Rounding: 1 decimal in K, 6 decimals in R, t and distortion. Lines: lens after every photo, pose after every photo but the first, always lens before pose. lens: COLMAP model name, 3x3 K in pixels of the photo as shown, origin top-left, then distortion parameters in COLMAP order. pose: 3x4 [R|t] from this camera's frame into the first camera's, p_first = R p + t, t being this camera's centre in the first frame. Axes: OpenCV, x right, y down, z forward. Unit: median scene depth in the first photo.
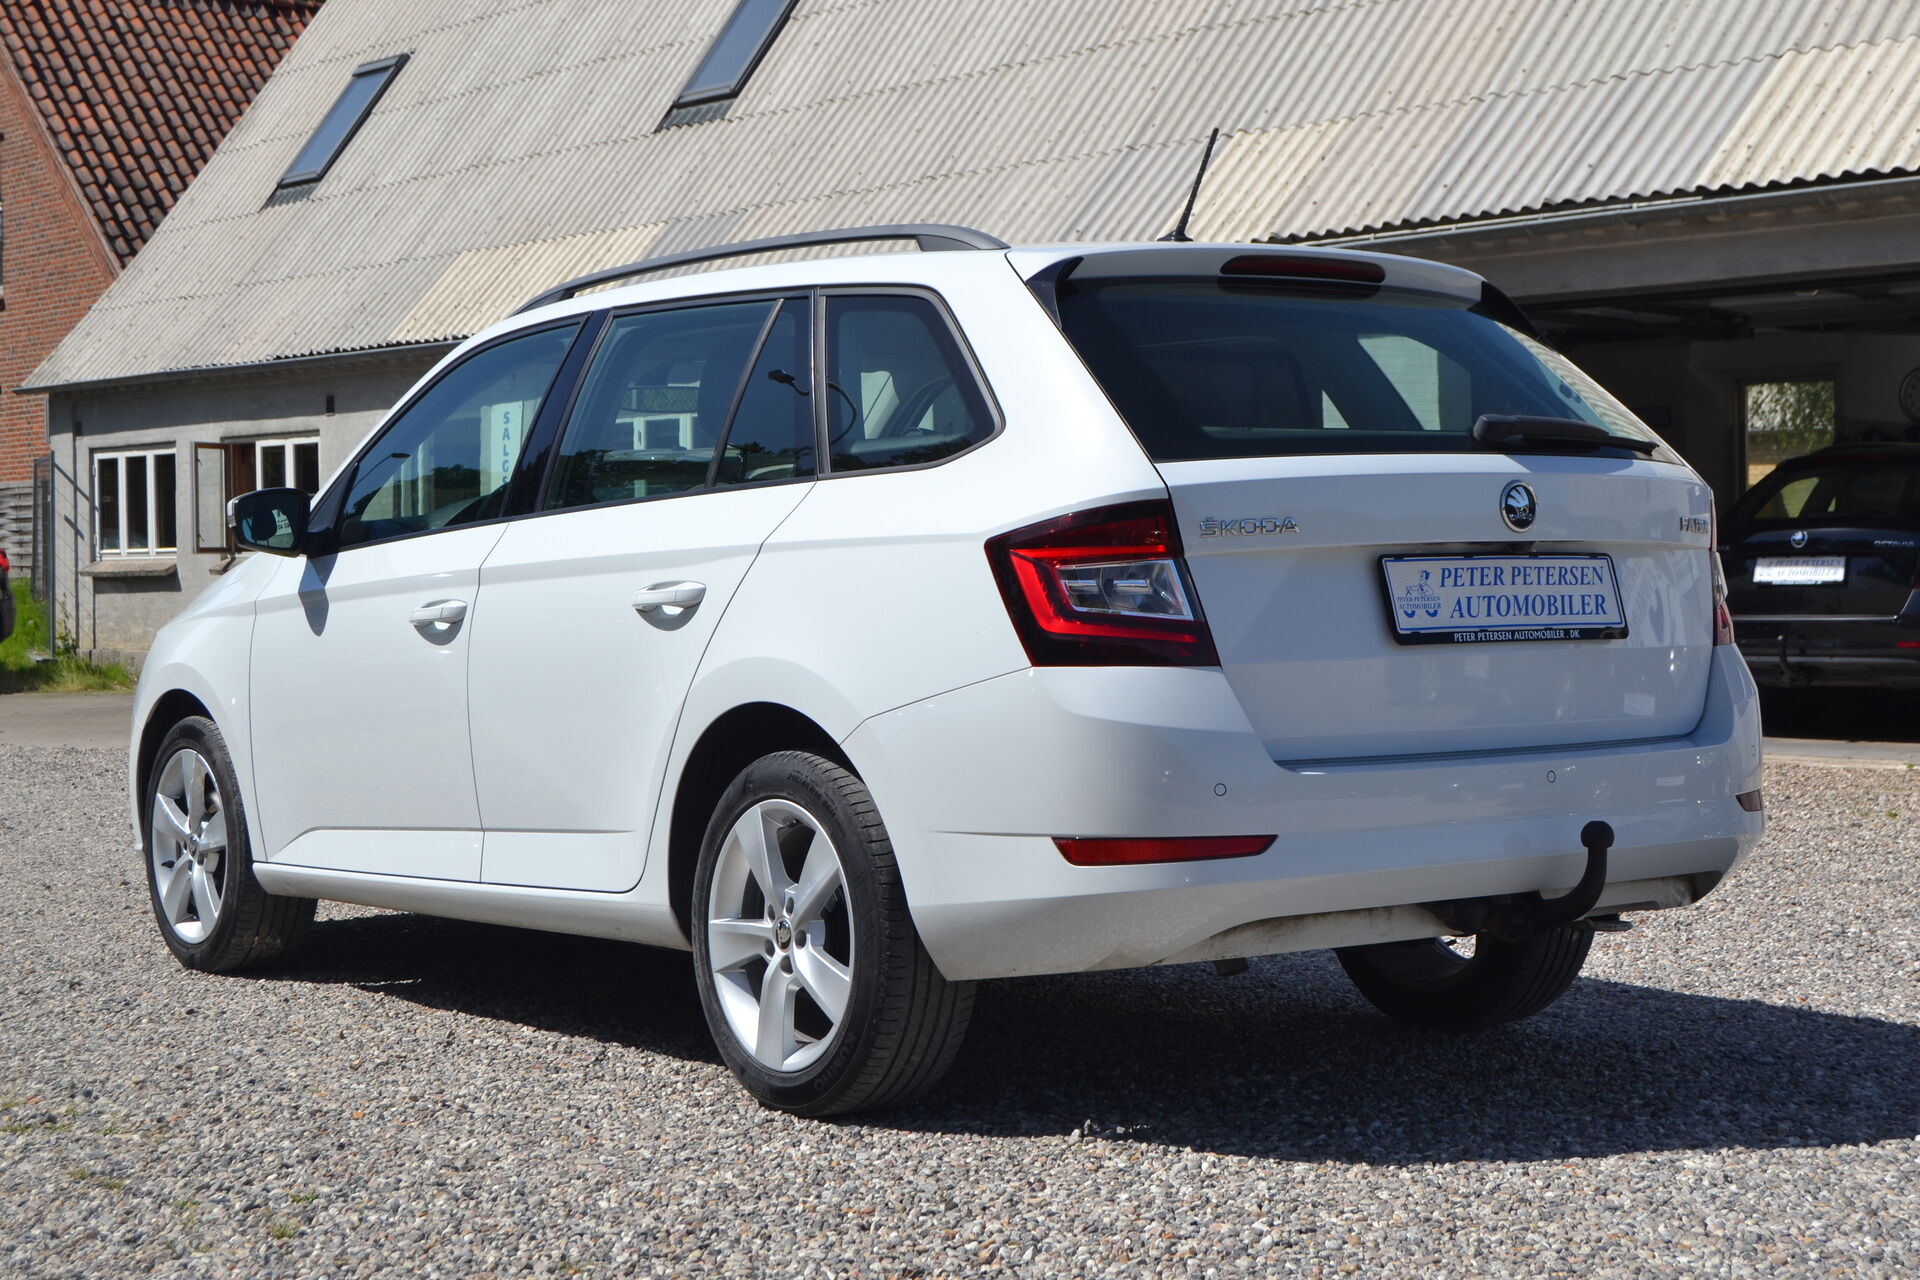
lens RADIAL K [[2936.9, 0, 960.0], [0, 2936.9, 640.0], [0, 0, 1]] dist [-0.092584, -0.002672]
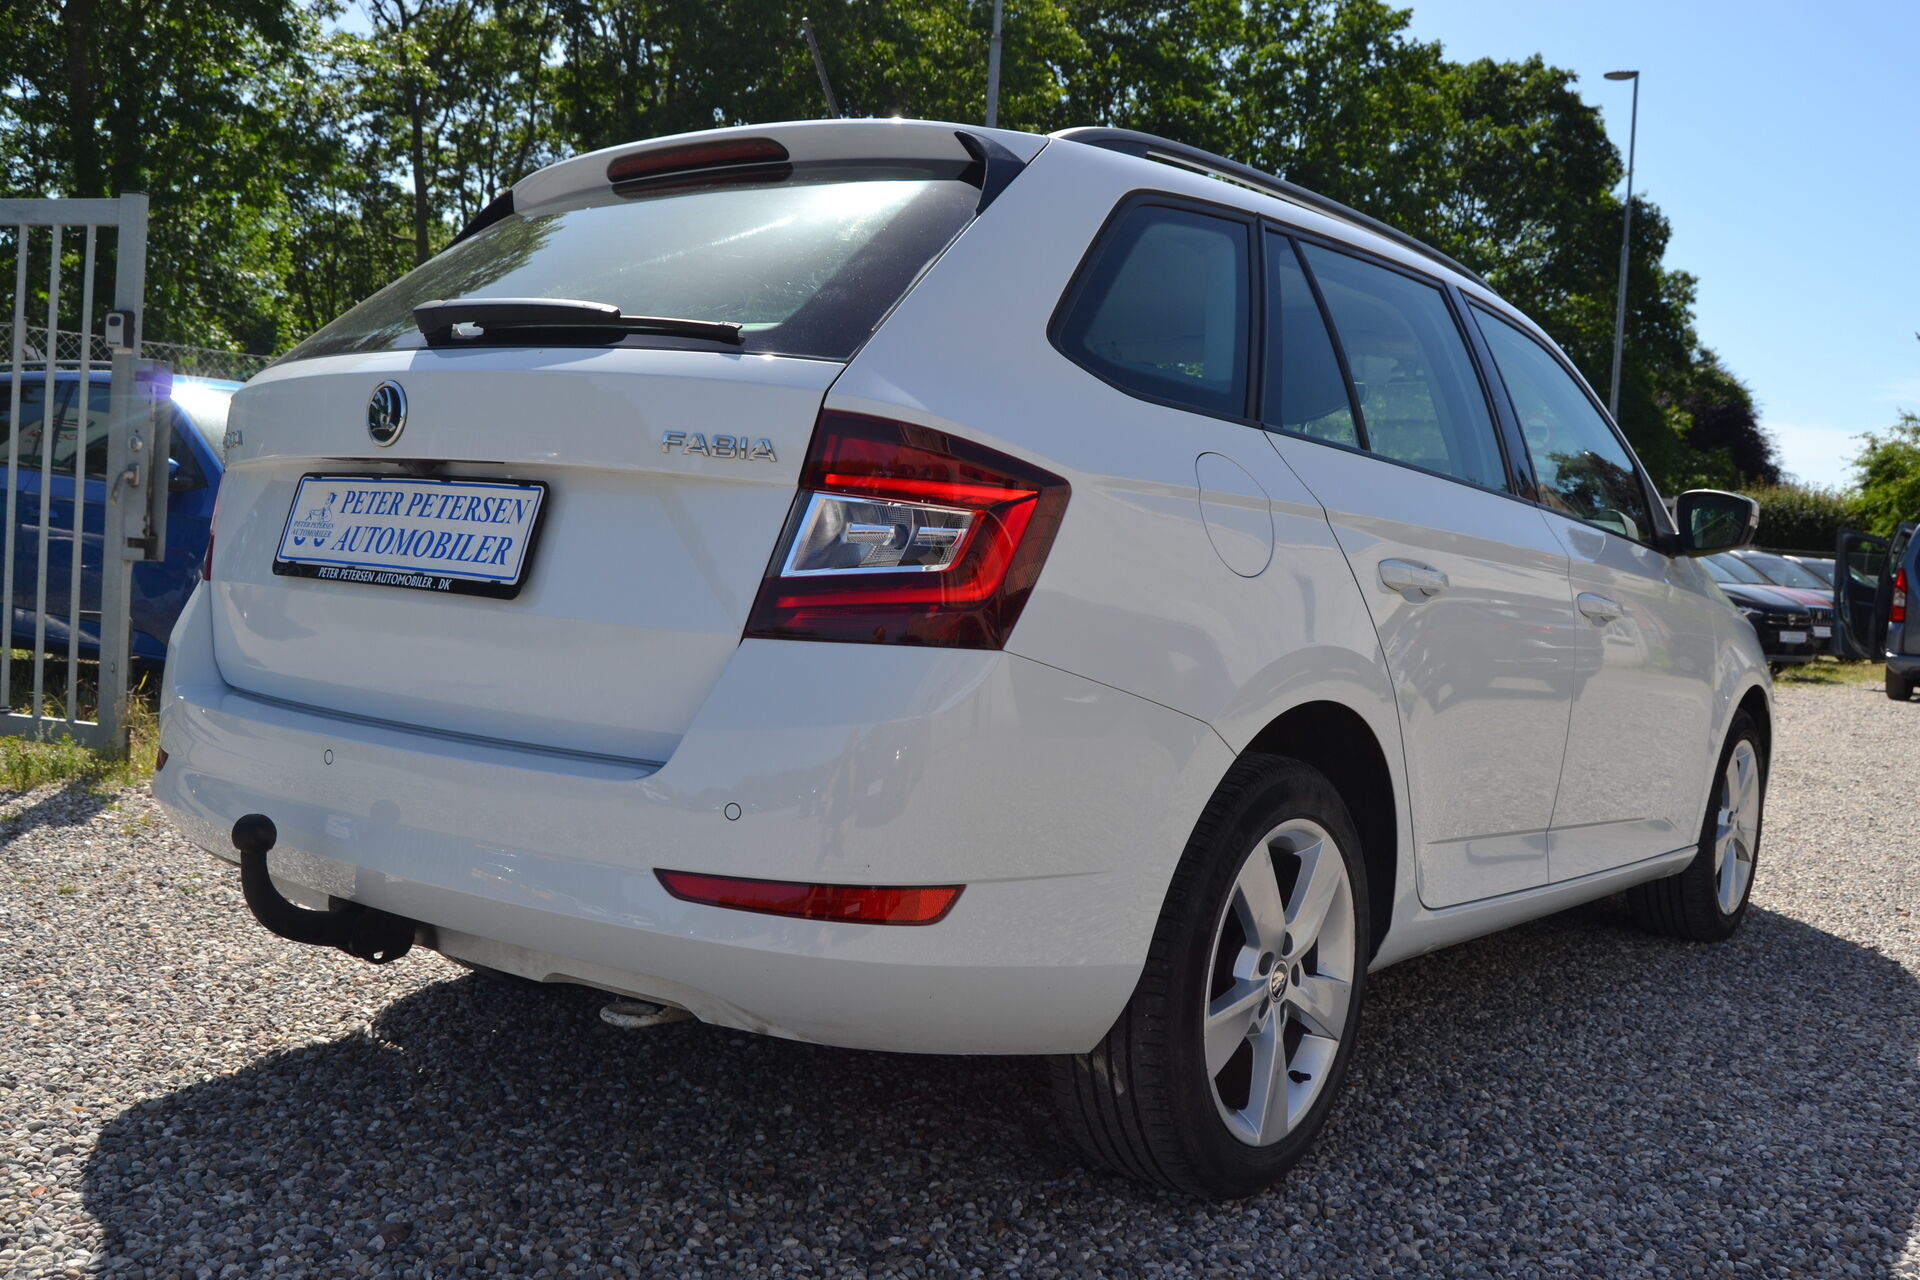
lens RADIAL K [[1688.6, 0, 960.0], [0, 1688.6, 640.0], [0, 0, 1]] dist [-0.075234, 0.018326]
pose [[0.308359, 0.082960, -0.947646, 0.095585], [-0.086894, 0.994482, 0.058785, -0.003596], [0.947293, 0.064218, 0.313866, 0.144325]]
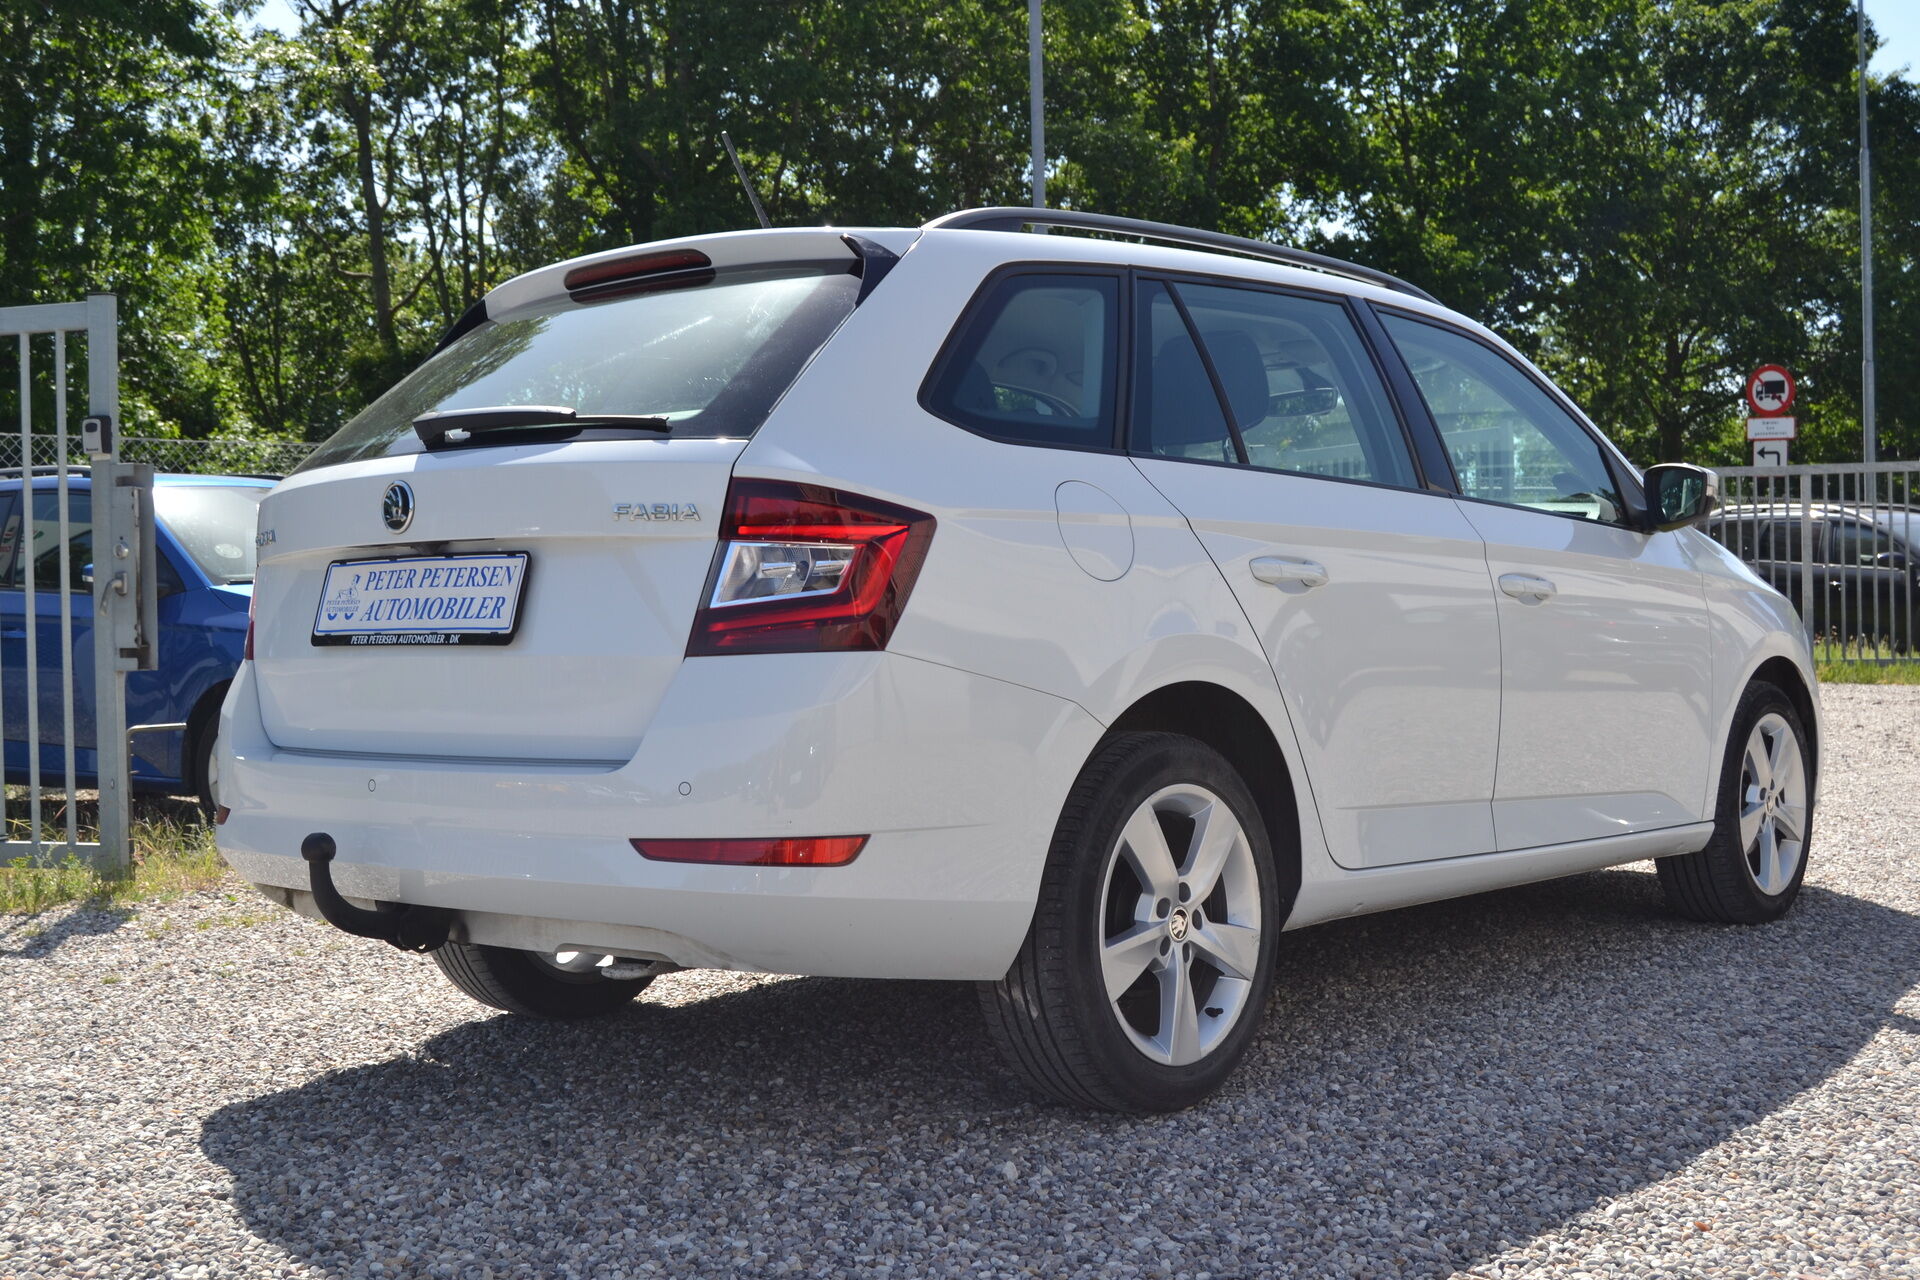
lens RADIAL K [[2117.4, 0, 960.0], [0, 2117.4, 640.0], [0, 0, 1]] dist [-0.058974, -0.001561]
pose [[0.258853, 0.024536, -0.965605, 0.131620], [-0.003404, 0.999694, 0.024489, -0.002762], [0.965911, -0.003052, 0.258857, 0.142897]]
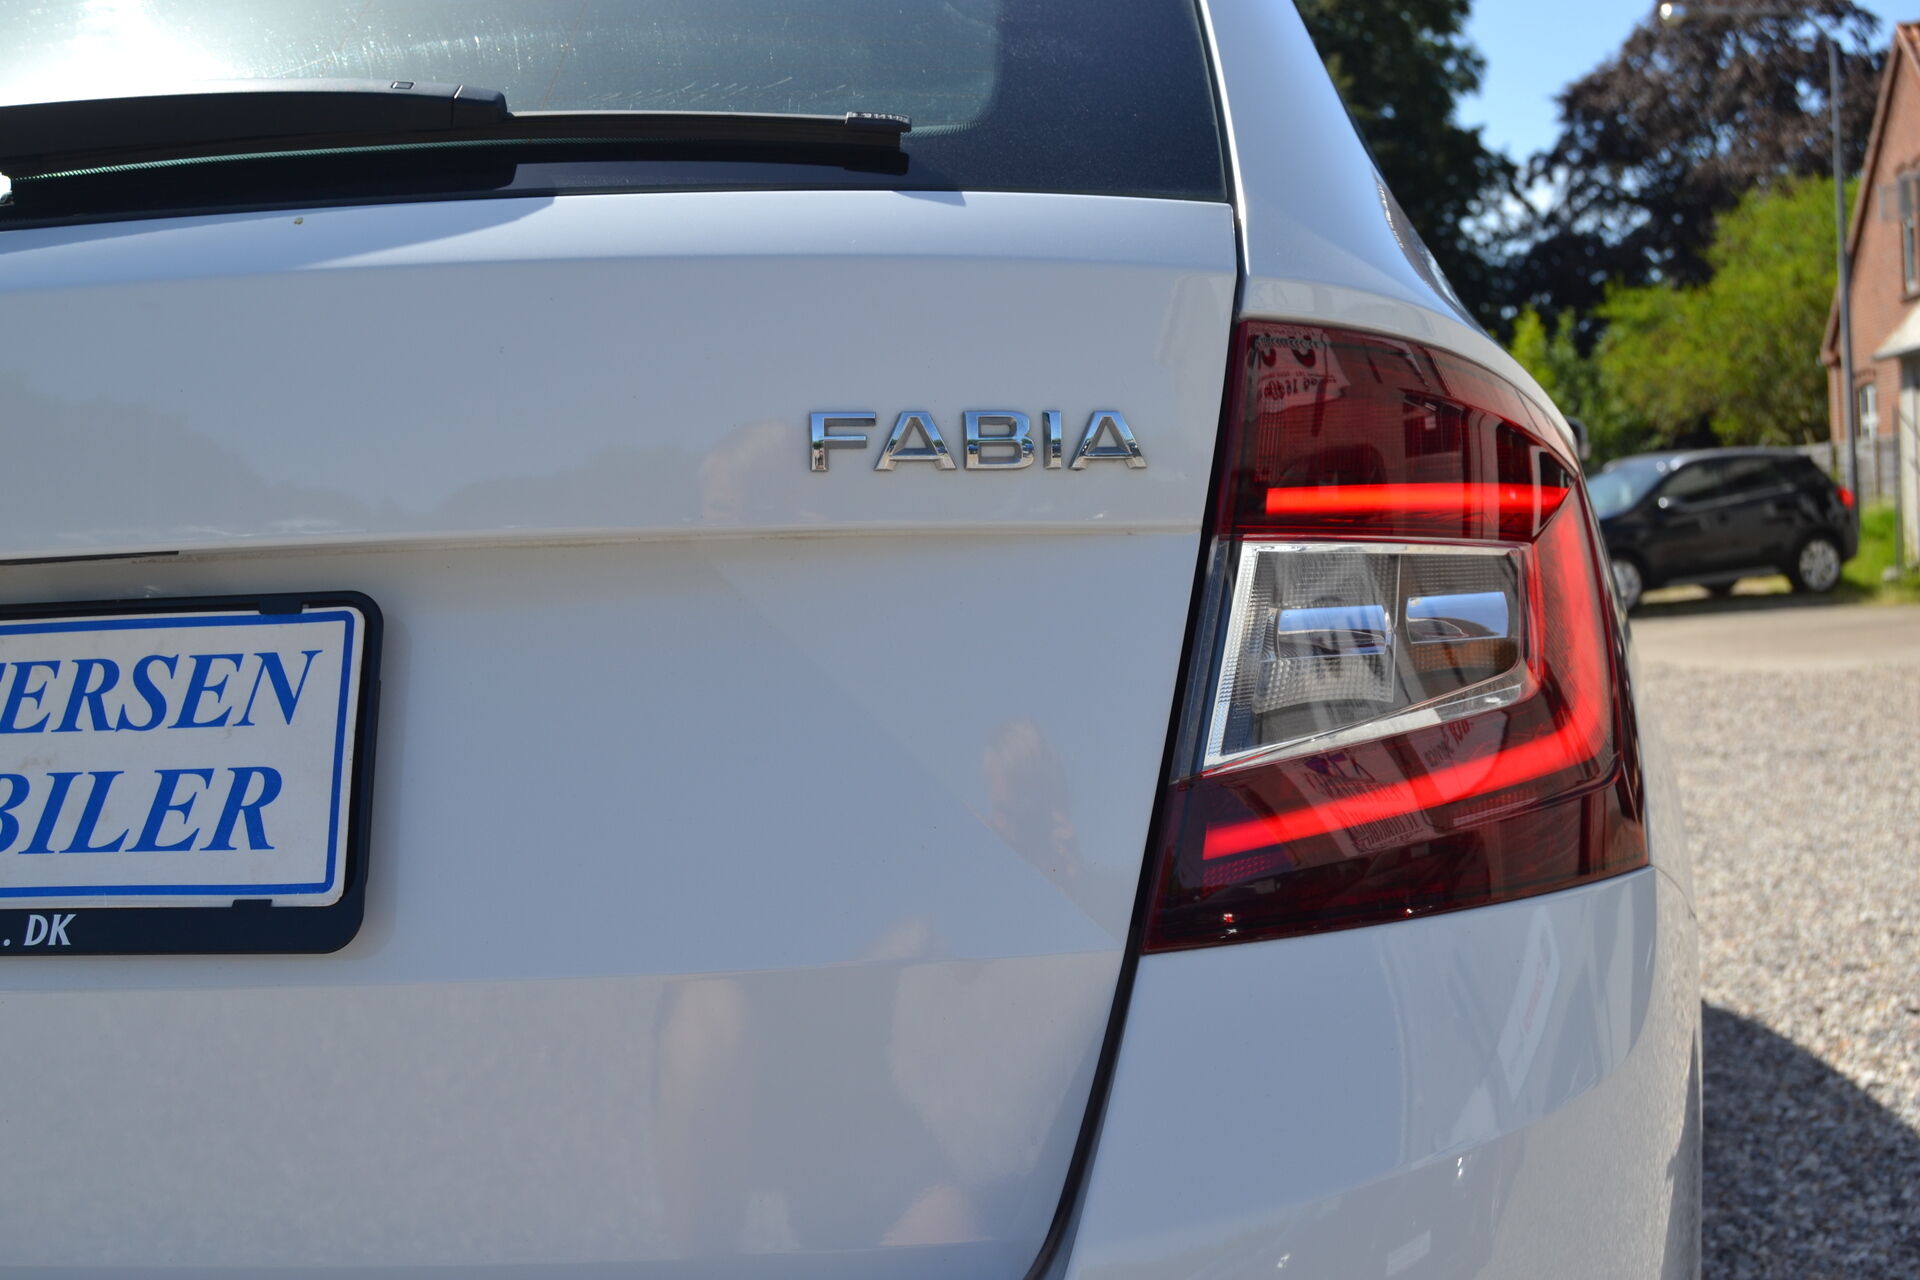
lens RADIAL K [[2117.4, 0, 960.0], [0, 2117.4, 640.0], [0, 0, 1]] dist [-0.058974, -0.001561]
pose [[0.689731, 0.002459, -0.724062, 0.057178], [0.028213, 0.999144, 0.030269, -0.004413], [0.723516, -0.041306, 0.689071, 0.136066]]
